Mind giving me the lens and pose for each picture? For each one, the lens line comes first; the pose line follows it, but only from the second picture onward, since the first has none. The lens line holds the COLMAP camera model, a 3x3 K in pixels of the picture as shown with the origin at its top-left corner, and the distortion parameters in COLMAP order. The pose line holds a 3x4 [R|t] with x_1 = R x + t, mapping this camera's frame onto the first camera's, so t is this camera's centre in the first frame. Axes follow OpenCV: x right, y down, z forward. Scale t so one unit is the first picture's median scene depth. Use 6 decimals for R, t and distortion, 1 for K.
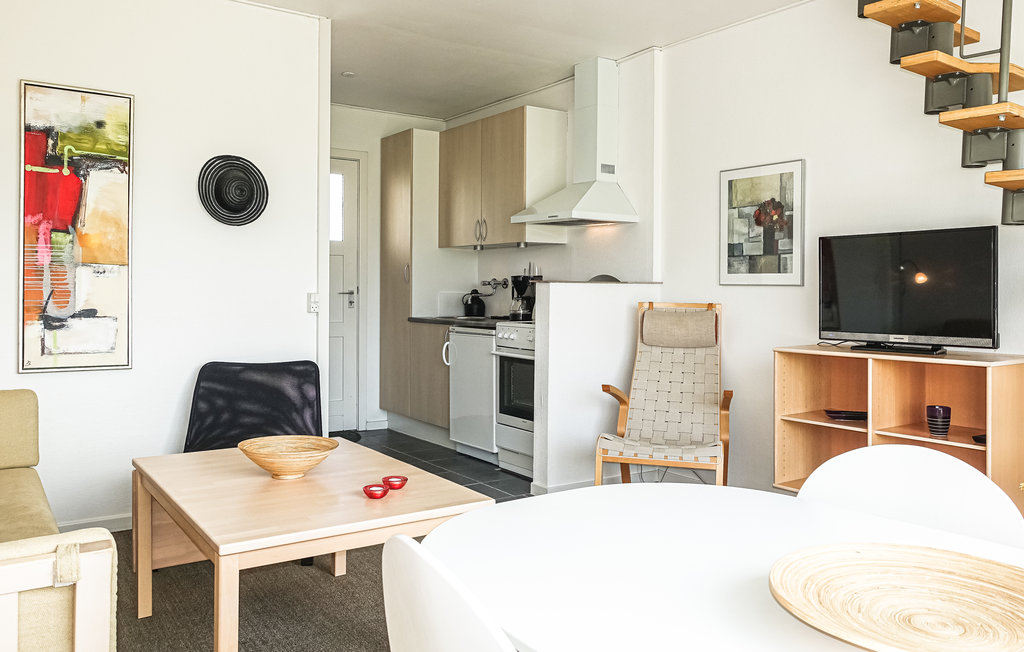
lens RADIAL K [[789.5, 0, 511.4], [0, 789.5, 285.1], [0, 0, 1]] dist [-0.003559, 0.006512]
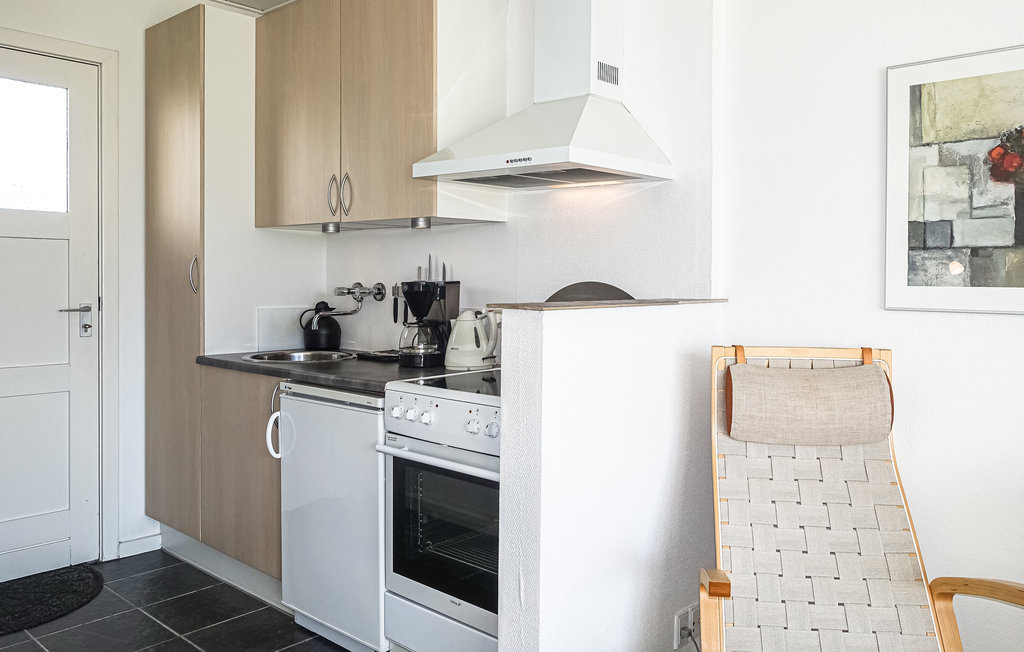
lens RADIAL K [[789.5, 0, 511.4], [0, 789.5, 285.1], [0, 0, 1]] dist [-0.003559, 0.006512]
pose [[0.973757, -0.003220, 0.227567, -0.049677], [-0.000238, 0.999885, 0.015166, -0.017525], [-0.227589, -0.014822, 0.973644, 0.480583]]
